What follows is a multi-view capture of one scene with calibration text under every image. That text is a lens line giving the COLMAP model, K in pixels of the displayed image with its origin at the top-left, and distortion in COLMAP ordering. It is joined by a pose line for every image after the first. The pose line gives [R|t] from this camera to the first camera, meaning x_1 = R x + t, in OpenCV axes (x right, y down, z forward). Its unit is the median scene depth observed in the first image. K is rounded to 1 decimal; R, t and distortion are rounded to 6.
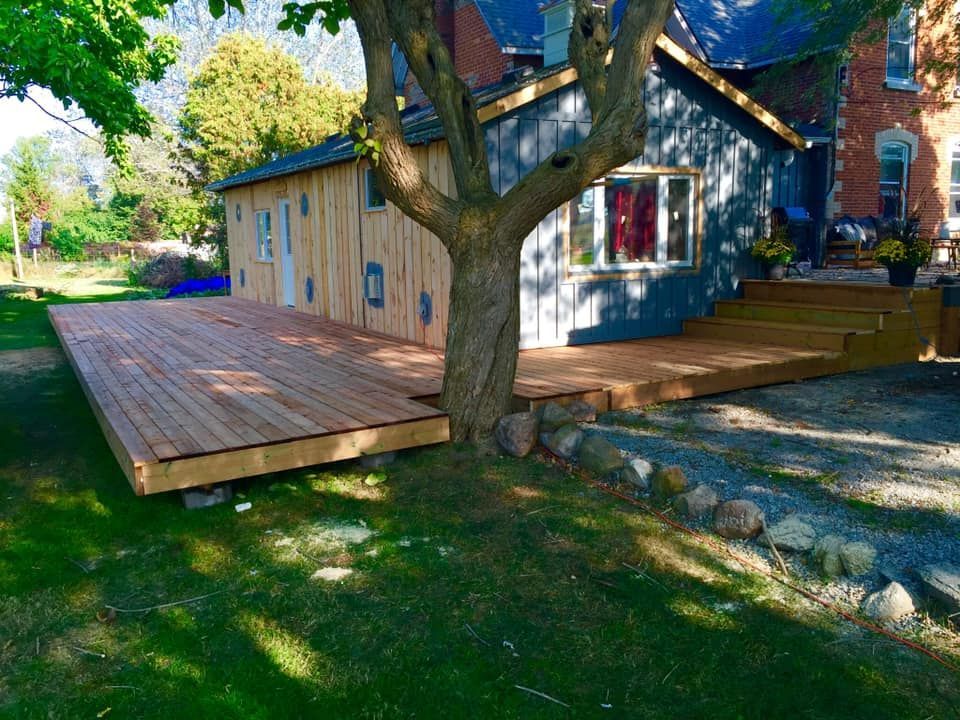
lens RADIAL K [[815.5, 0, 501.4], [0, 815.5, 369.5], [0, 0, 1]] dist [0.029186, -0.025759]
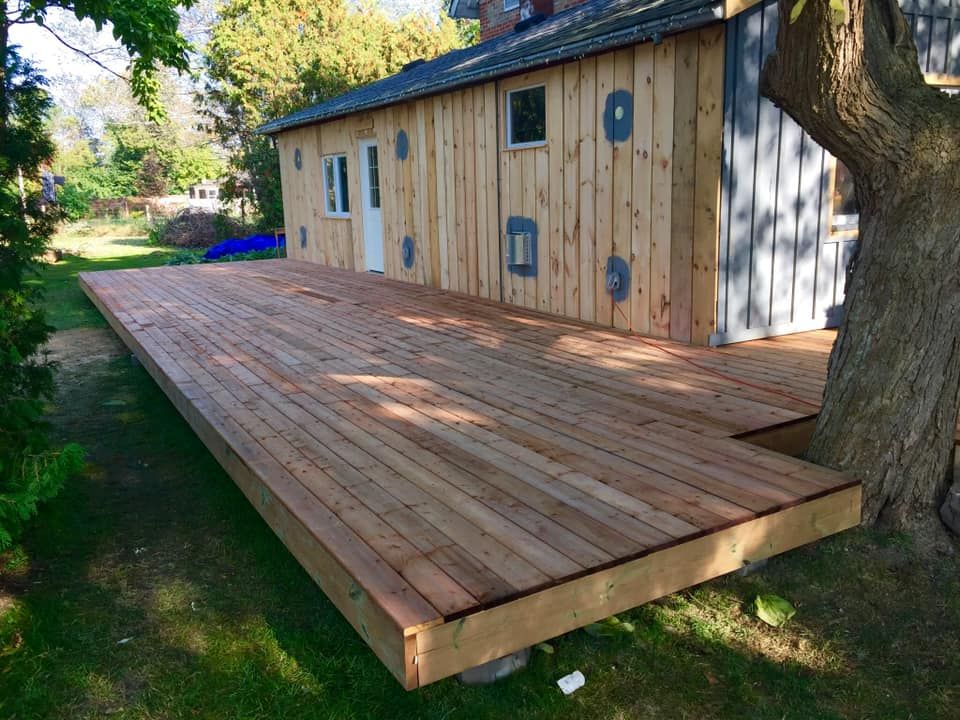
lens RADIAL K [[815.5, 0, 480.6], [0, 815.5, 360.9], [0, 0, 1]] dist [0.029186, -0.025759]
pose [[0.999749, -0.009563, -0.020242, -0.190947], [0.010507, 0.998836, 0.047071, -0.035452], [0.019768, -0.047271, 0.998686, 0.250417]]
